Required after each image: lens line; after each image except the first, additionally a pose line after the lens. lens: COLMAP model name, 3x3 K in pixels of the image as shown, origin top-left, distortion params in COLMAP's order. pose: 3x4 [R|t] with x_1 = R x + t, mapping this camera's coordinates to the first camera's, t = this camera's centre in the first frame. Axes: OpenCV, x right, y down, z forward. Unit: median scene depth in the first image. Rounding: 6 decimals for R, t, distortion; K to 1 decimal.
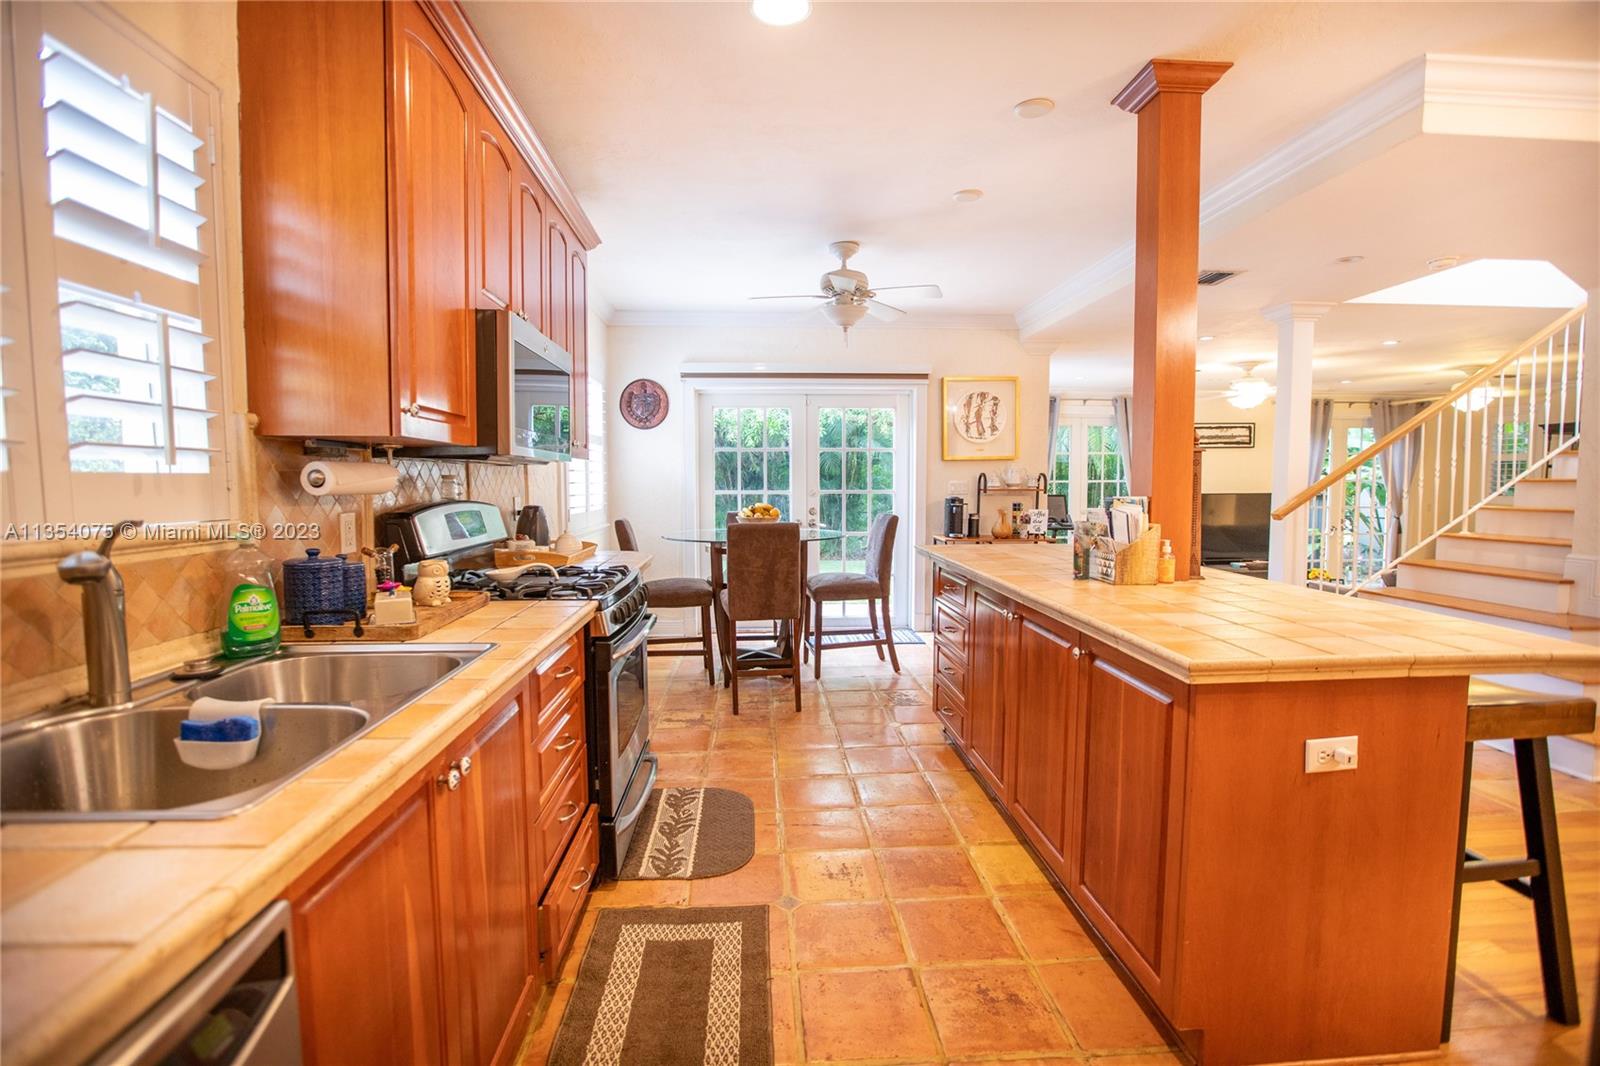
lens RADIAL K [[757.8, 0, 816.3], [0, 757.8, 523.7], [0, 0, 1]] dist [-0.039604, 0.010434]
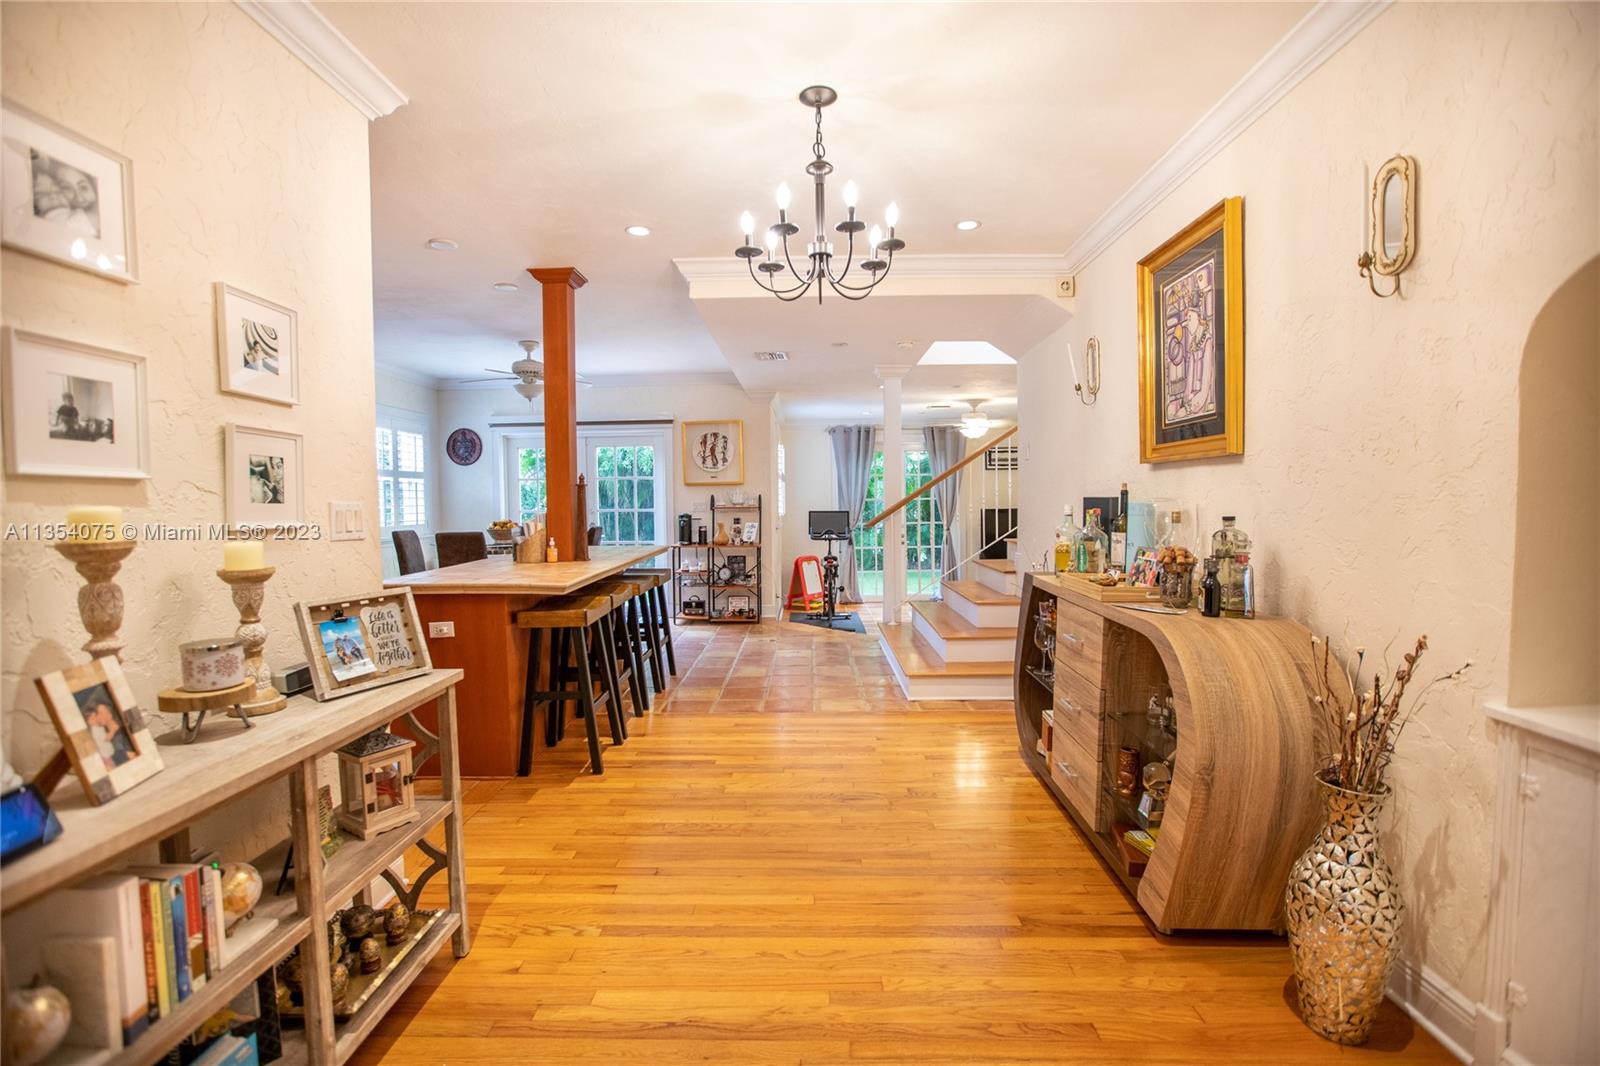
lens RADIAL K [[757.8, 0, 786.4], [0, 757.8, 528.1], [0, 0, 1]] dist [-0.039604, 0.010434]
pose [[0.996195, -0.005080, -0.086999, 0.951188], [0.003677, 0.999861, -0.016289, 0.023139], [0.087070, 0.015907, 0.996075, -0.587693]]
